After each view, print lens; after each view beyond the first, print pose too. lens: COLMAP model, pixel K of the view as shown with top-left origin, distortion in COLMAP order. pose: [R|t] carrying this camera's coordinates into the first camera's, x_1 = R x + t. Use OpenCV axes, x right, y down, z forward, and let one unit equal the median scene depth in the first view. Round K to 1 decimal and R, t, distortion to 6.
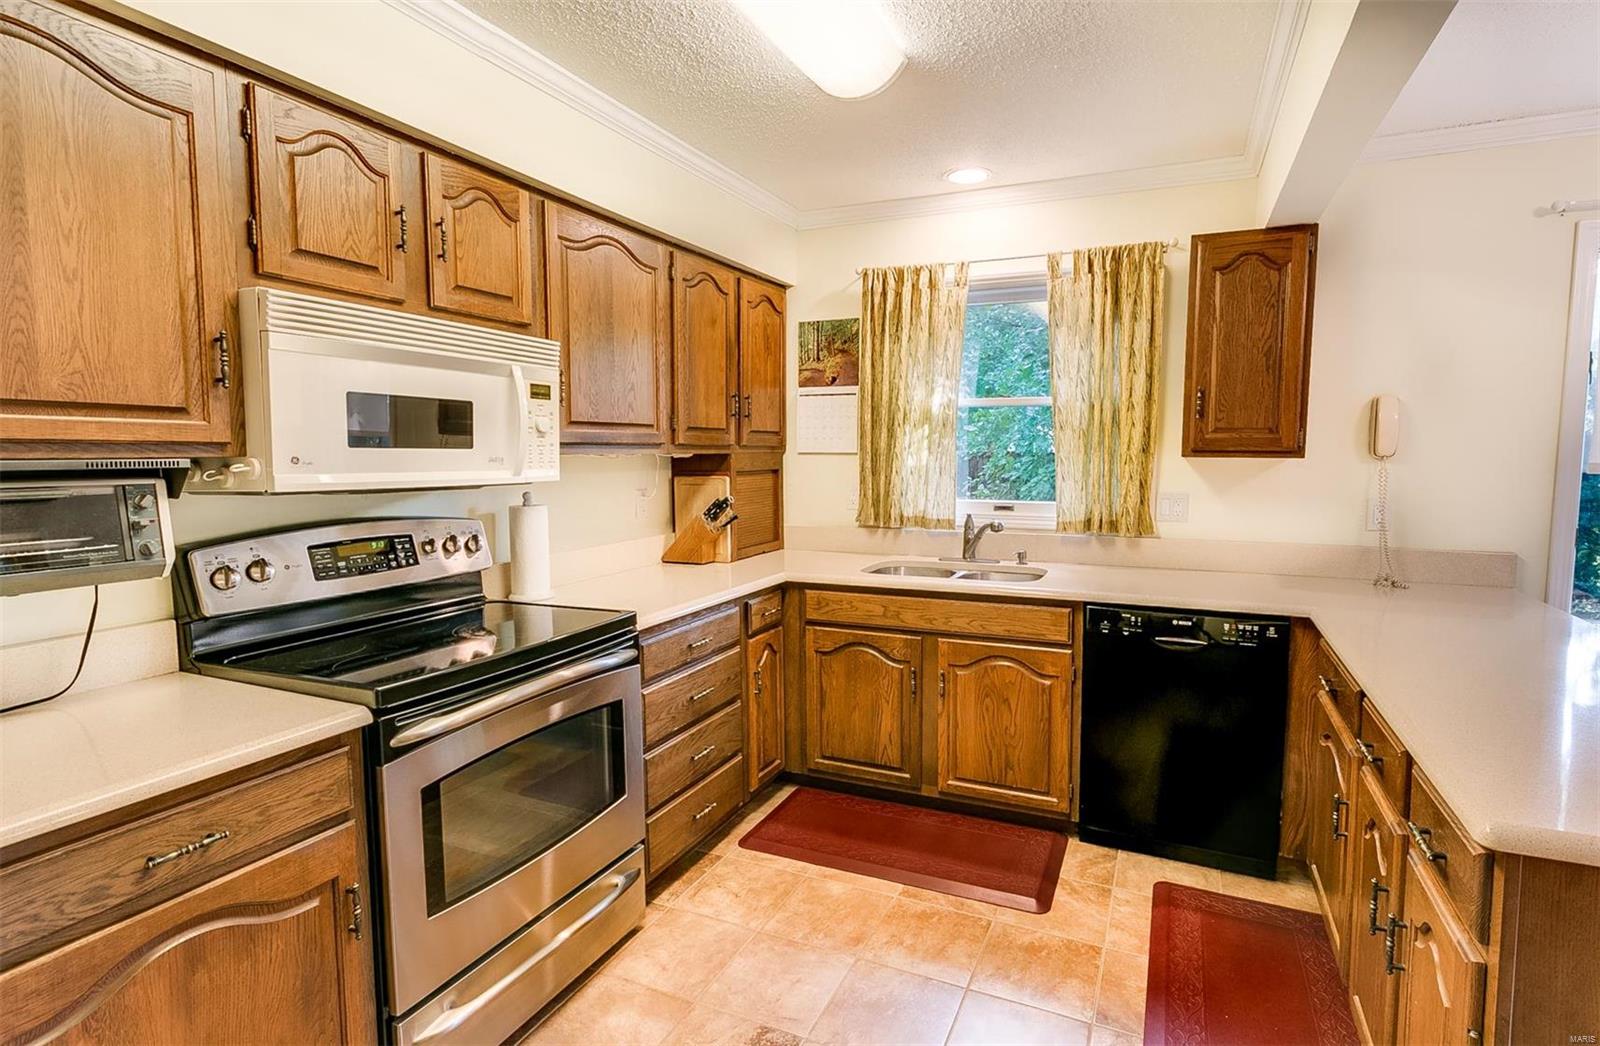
lens RADIAL K [[788.0, 0, 832.1], [0, 788.0, 520.9], [0, 0, 1]] dist [0.002948, 0.000004]
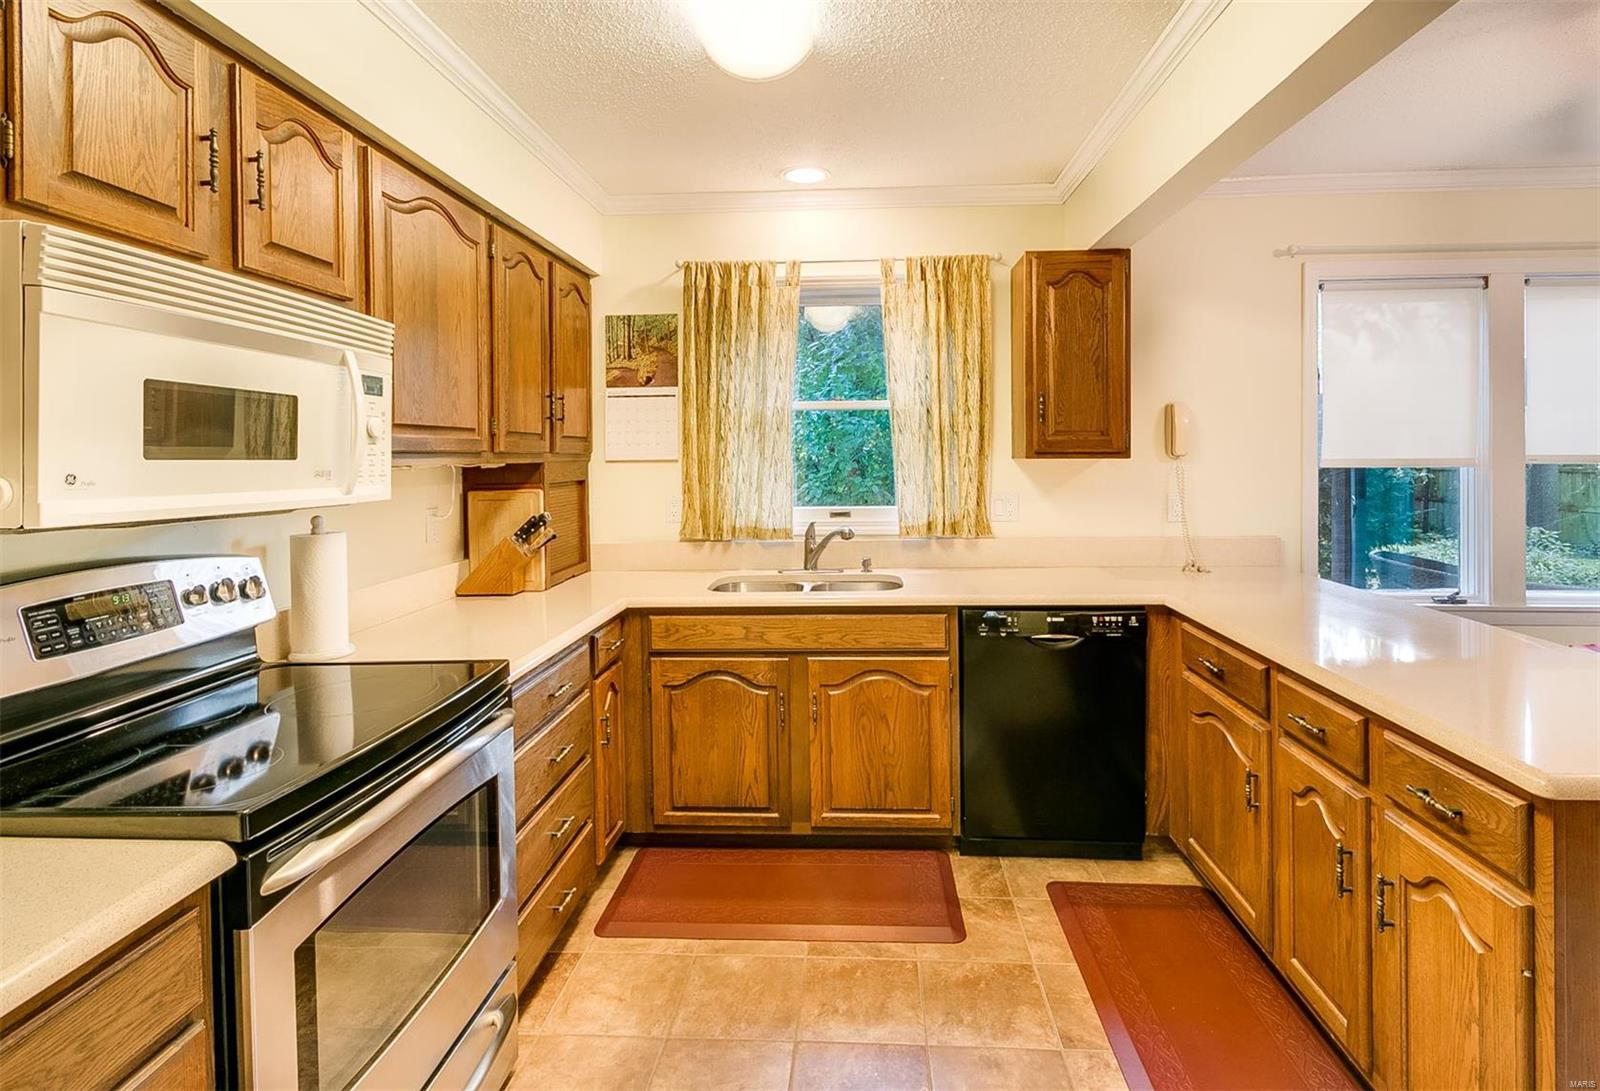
lens RADIAL K [[819.7, 0, 804.4], [0, 819.7, 470.8], [0, 0, 1]] dist [0.000076, 0.000048]
pose [[0.939790, -0.018524, 0.341251, -0.208701], [0.043664, 0.996855, -0.066134, -0.006646], [-0.338953, 0.077053, 0.937643, 0.088897]]
